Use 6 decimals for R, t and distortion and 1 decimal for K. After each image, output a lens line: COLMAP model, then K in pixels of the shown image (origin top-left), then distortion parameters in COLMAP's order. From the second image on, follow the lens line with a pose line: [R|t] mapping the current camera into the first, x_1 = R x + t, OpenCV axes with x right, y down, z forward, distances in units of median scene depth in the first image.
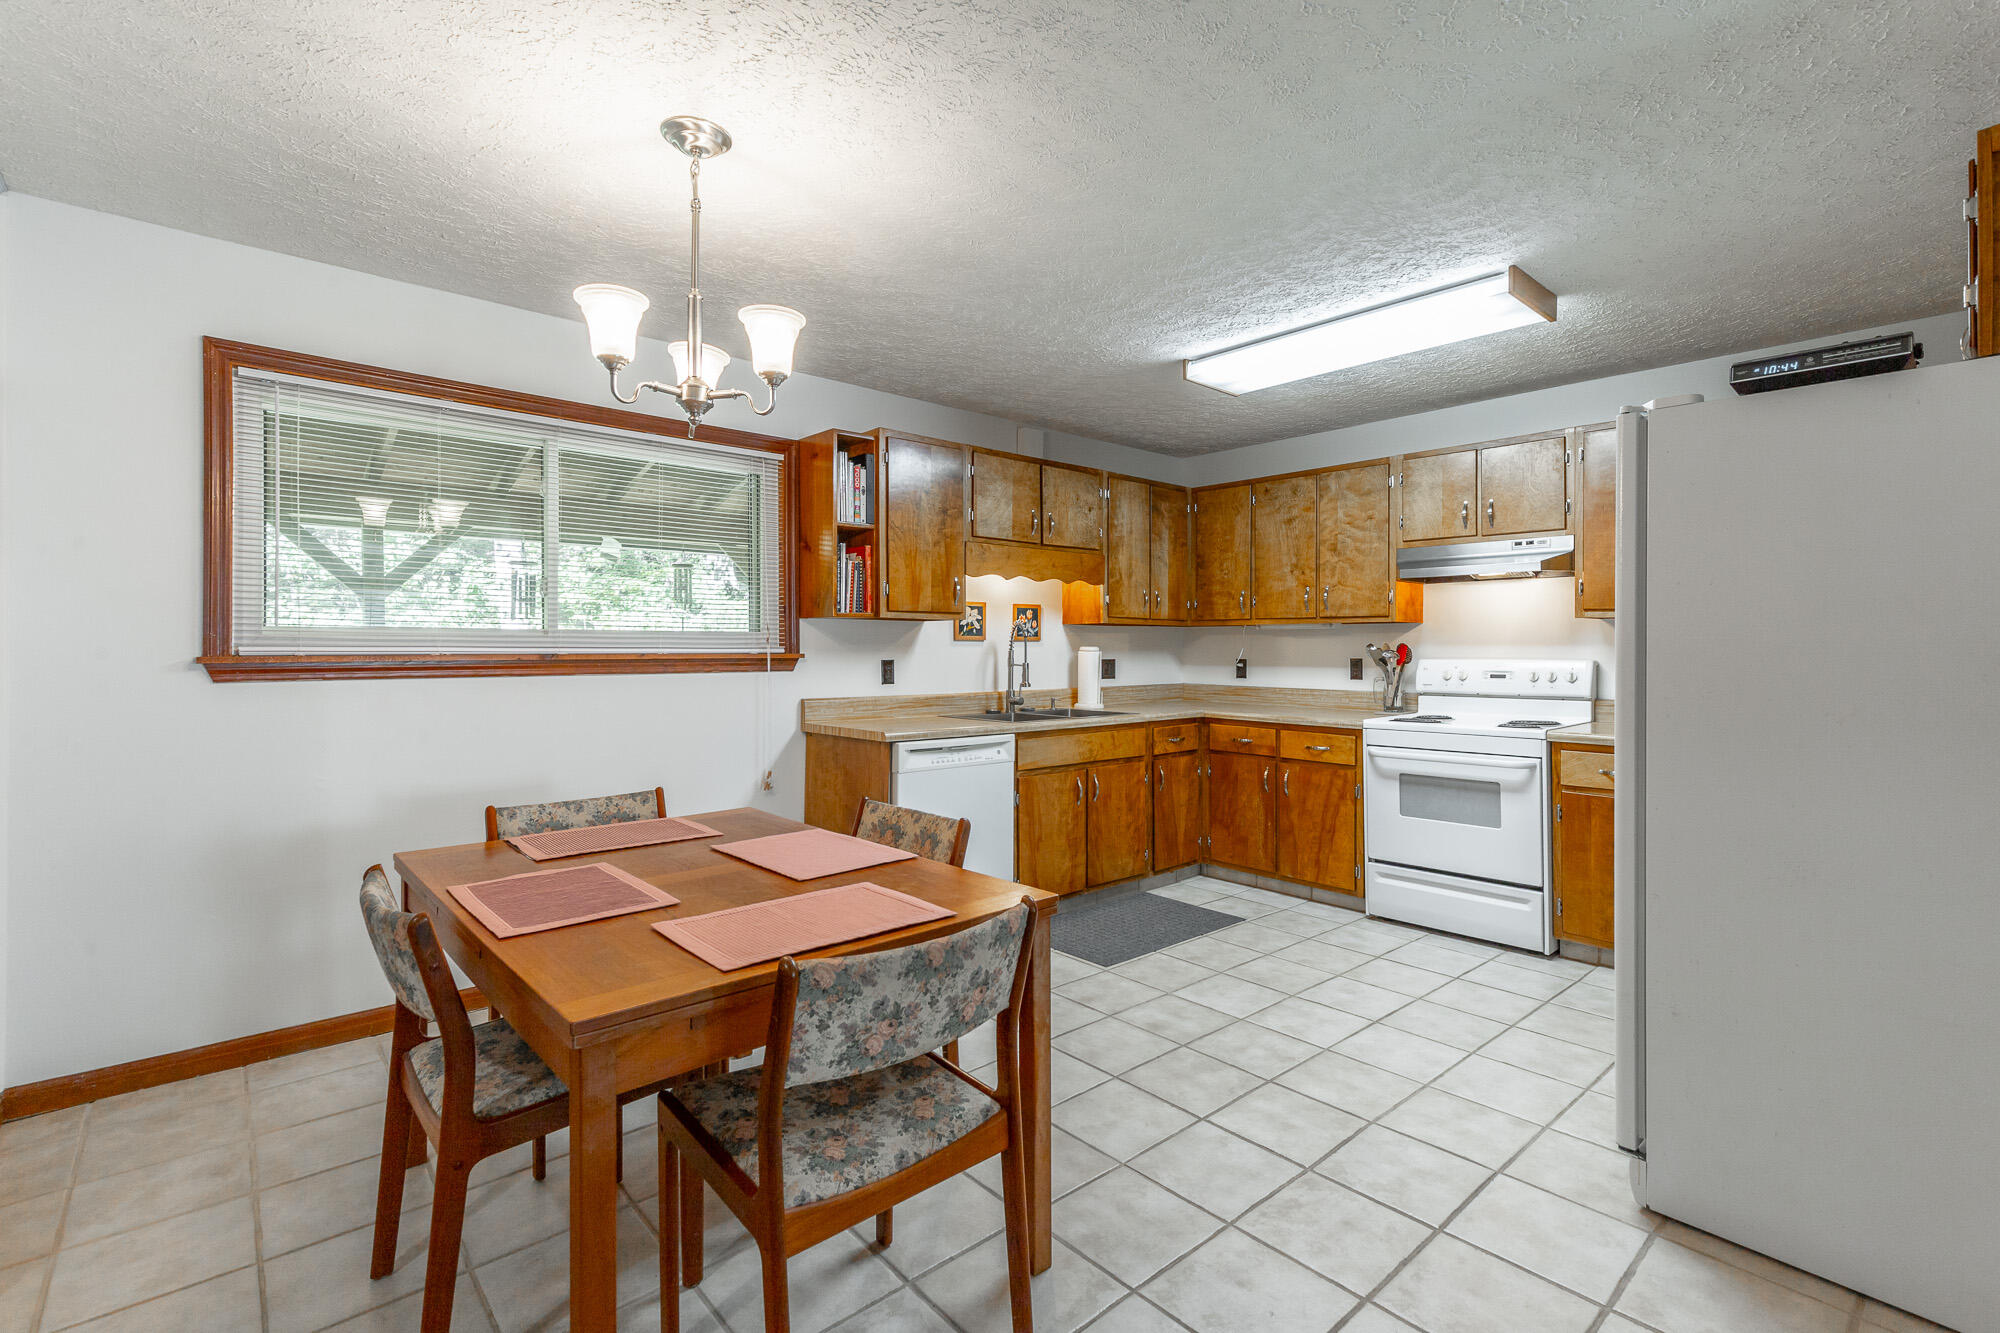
lens RADIAL K [[907.3, 0, 1035.3], [0, 907.3, 643.1], [0, 0, 1]] dist [0.009043, -0.002768]
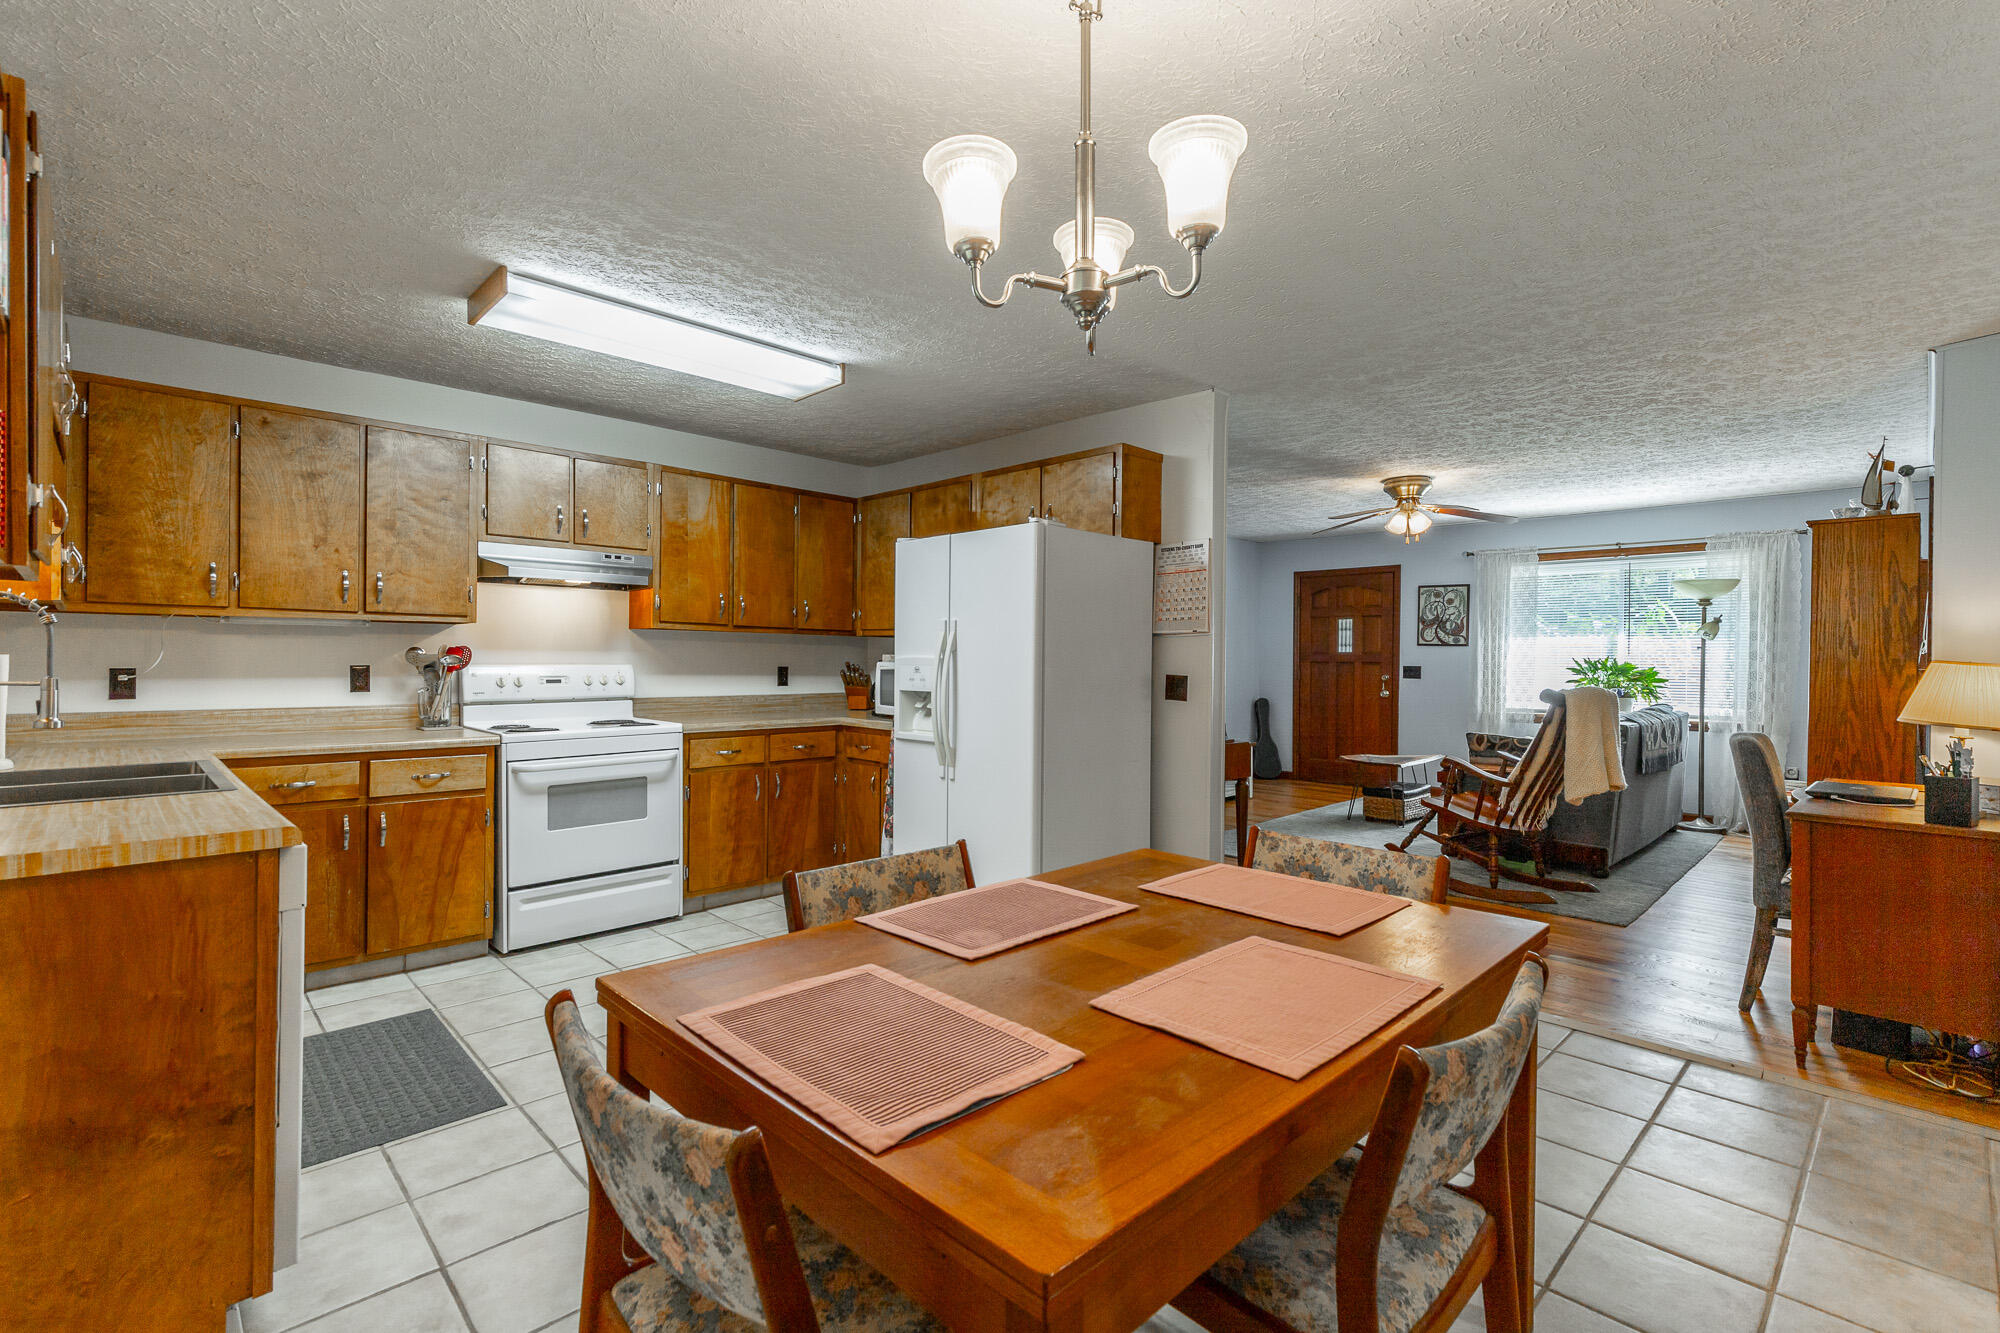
lens RADIAL K [[907.3, 0, 1008.6], [0, 907.3, 663.3], [0, 0, 1]] dist [0.009043, -0.002768]
pose [[-0.028768, -0.005100, 0.999573, -0.590210], [-0.010093, 0.999937, 0.004811, 0.007446], [-0.999535, -0.009950, -0.028817, 0.590021]]
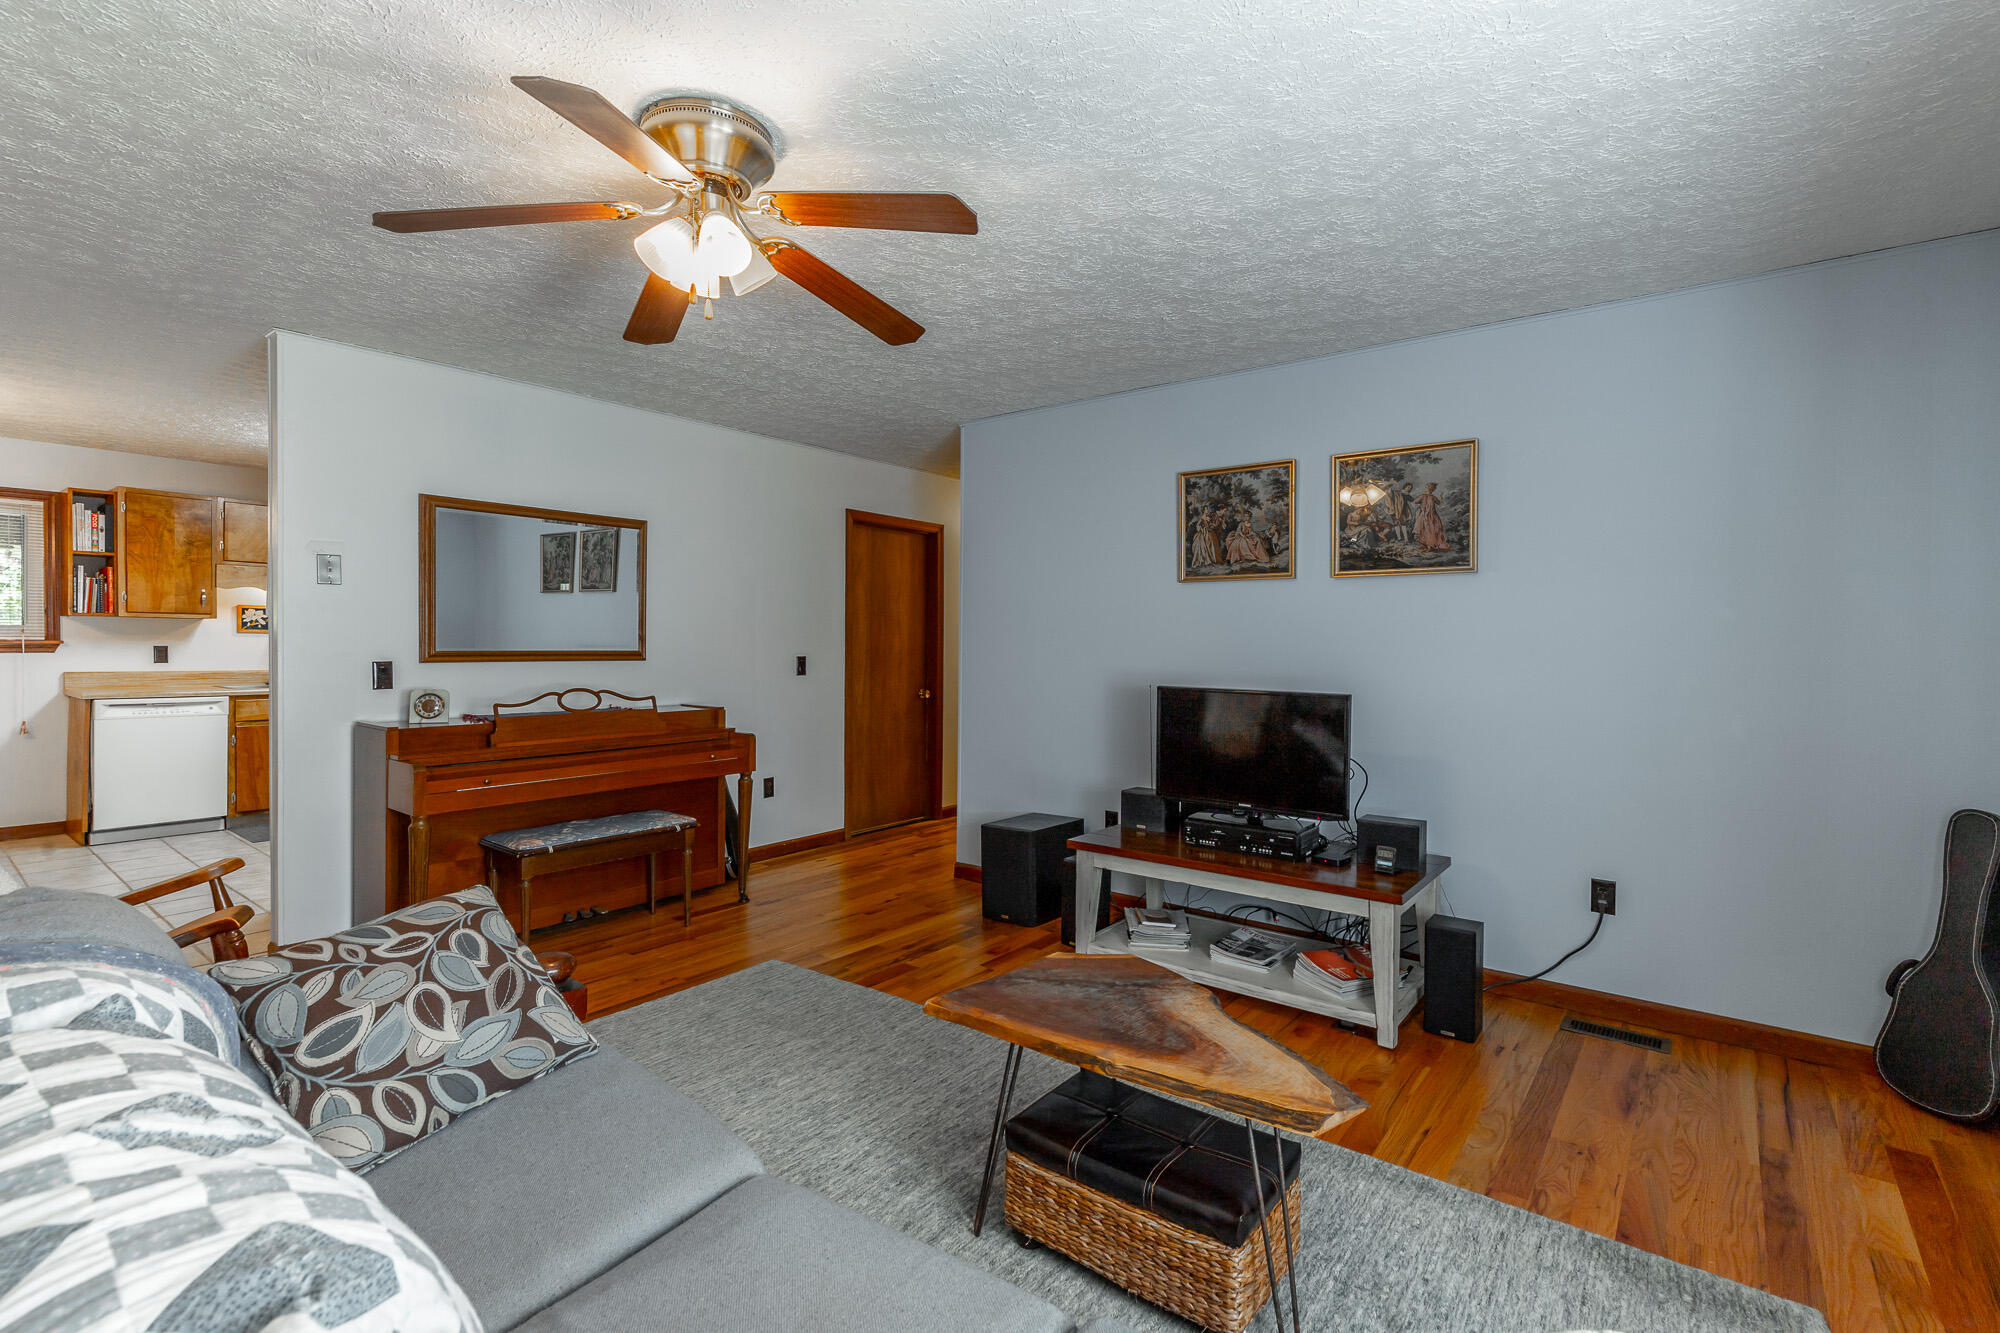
lens RADIAL K [[907.3, 0, 1012.5], [0, 907.3, 654.8], [0, 0, 1]] dist [0.009043, -0.002768]
pose [[0.987303, 0.007605, 0.158668, 1.002057], [-0.010741, 0.999763, 0.018922, -0.009784], [-0.158487, -0.020386, 0.987151, -0.669905]]
